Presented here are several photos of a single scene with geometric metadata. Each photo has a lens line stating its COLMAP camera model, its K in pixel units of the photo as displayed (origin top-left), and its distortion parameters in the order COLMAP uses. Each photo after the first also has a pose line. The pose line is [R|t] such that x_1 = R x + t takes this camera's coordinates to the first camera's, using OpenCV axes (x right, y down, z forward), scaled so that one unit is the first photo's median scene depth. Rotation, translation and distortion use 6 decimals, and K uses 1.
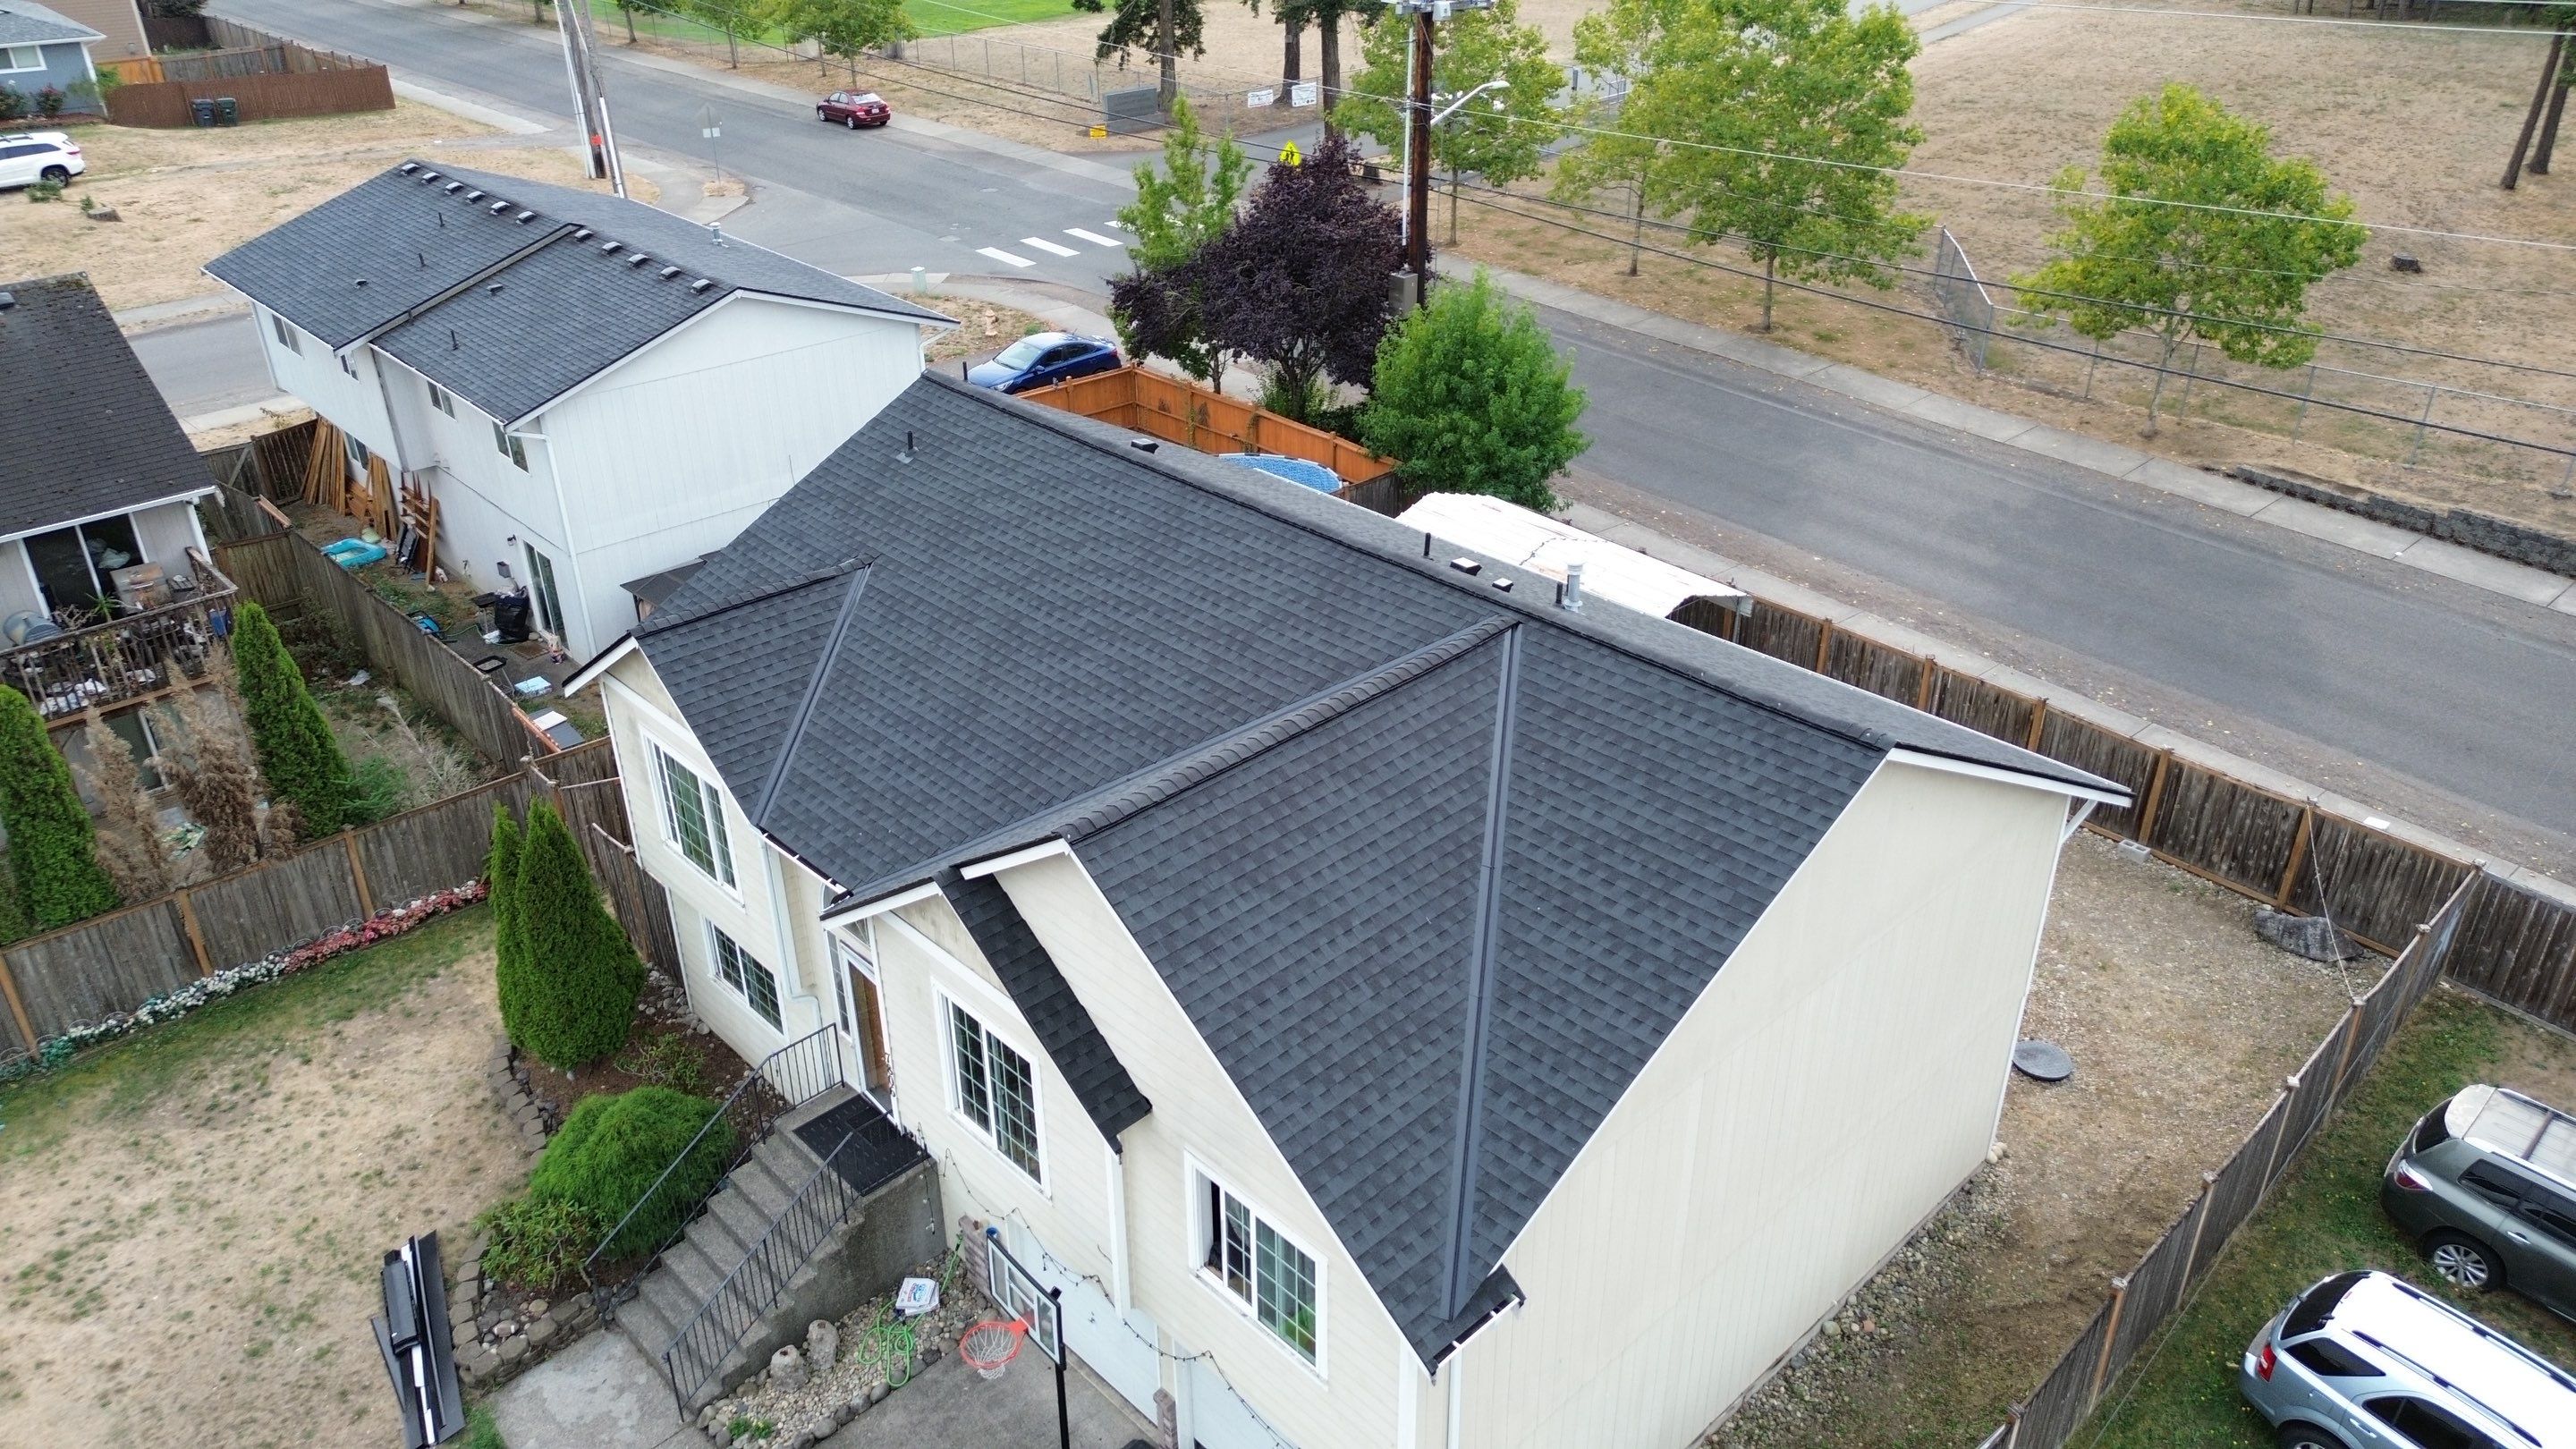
lens RADIAL K [[1816.0, 0, 1301.6], [0, 1816.0, 718.0], [0, 0, 1]] dist [0.063377, -0.053587]
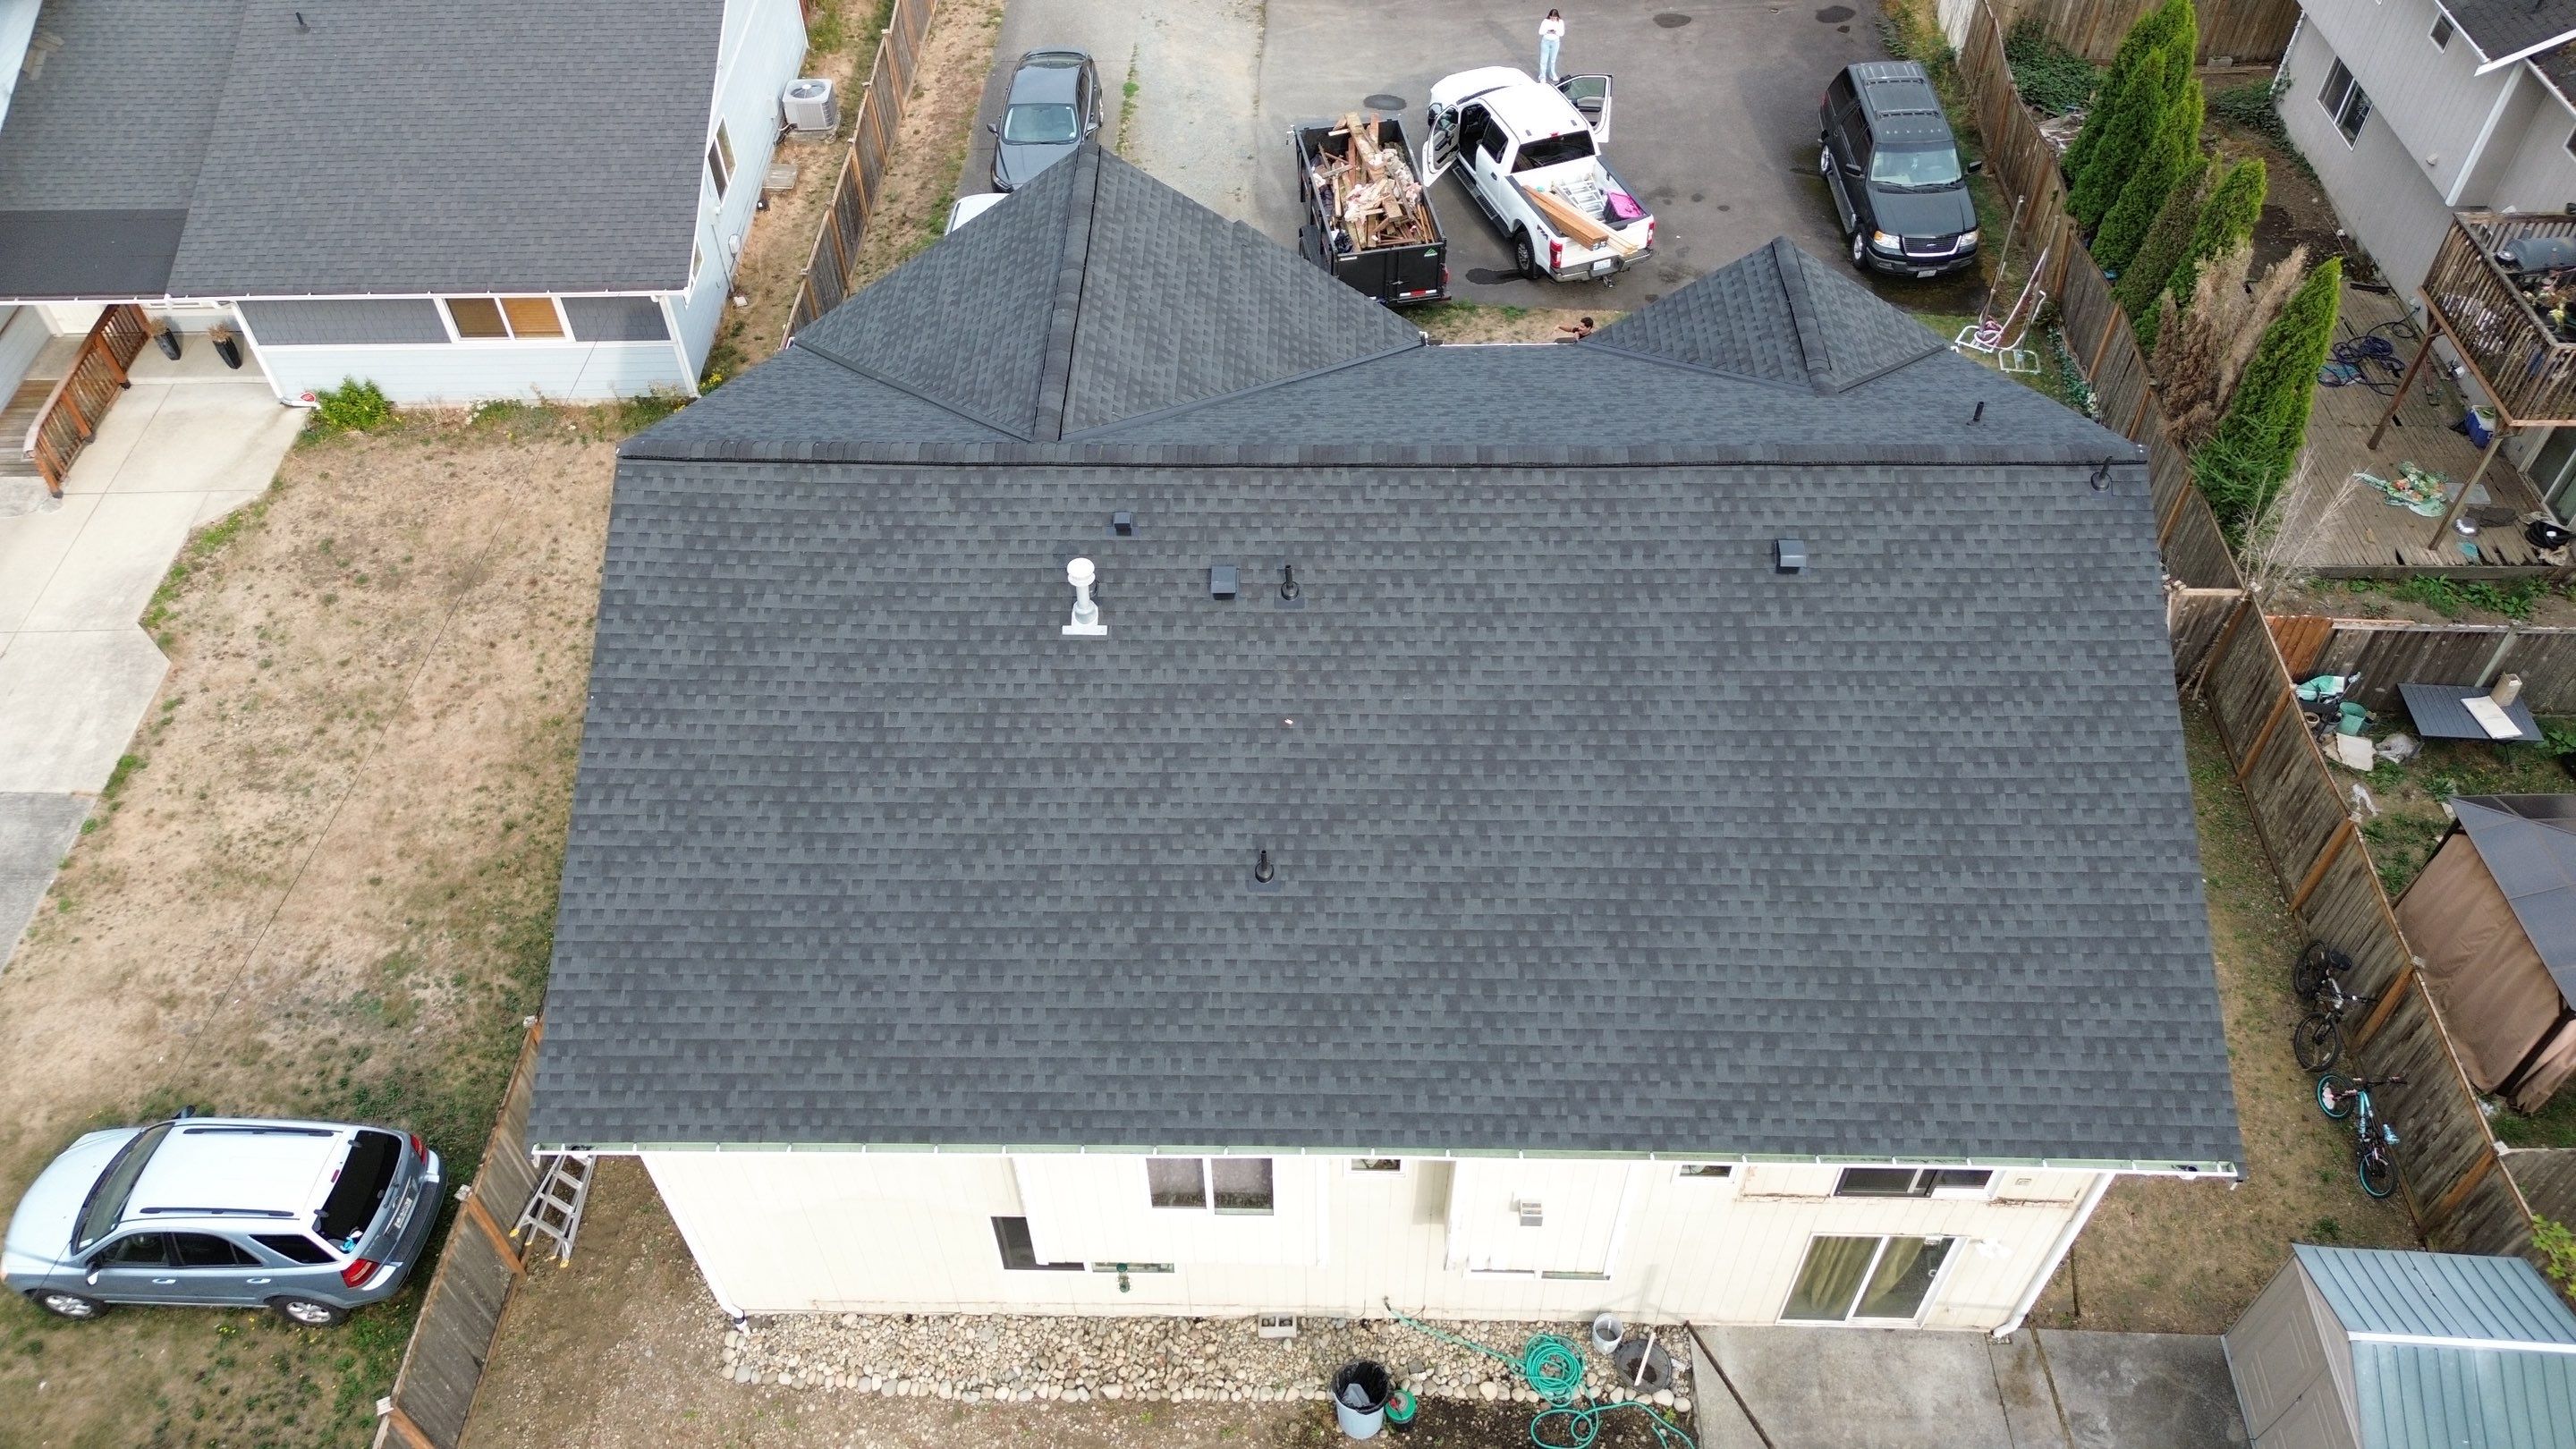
lens RADIAL K [[1816.0, 0, 1286.7], [0, 1816.0, 721.6], [0, 0, 1]] dist [0.063377, -0.053587]
pose [[-0.711419, 0.525461, -0.466663, 0.423078], [-0.319257, 0.349914, 0.880702, -0.689655], [0.626066, 0.775533, -0.081178, 0.966122]]
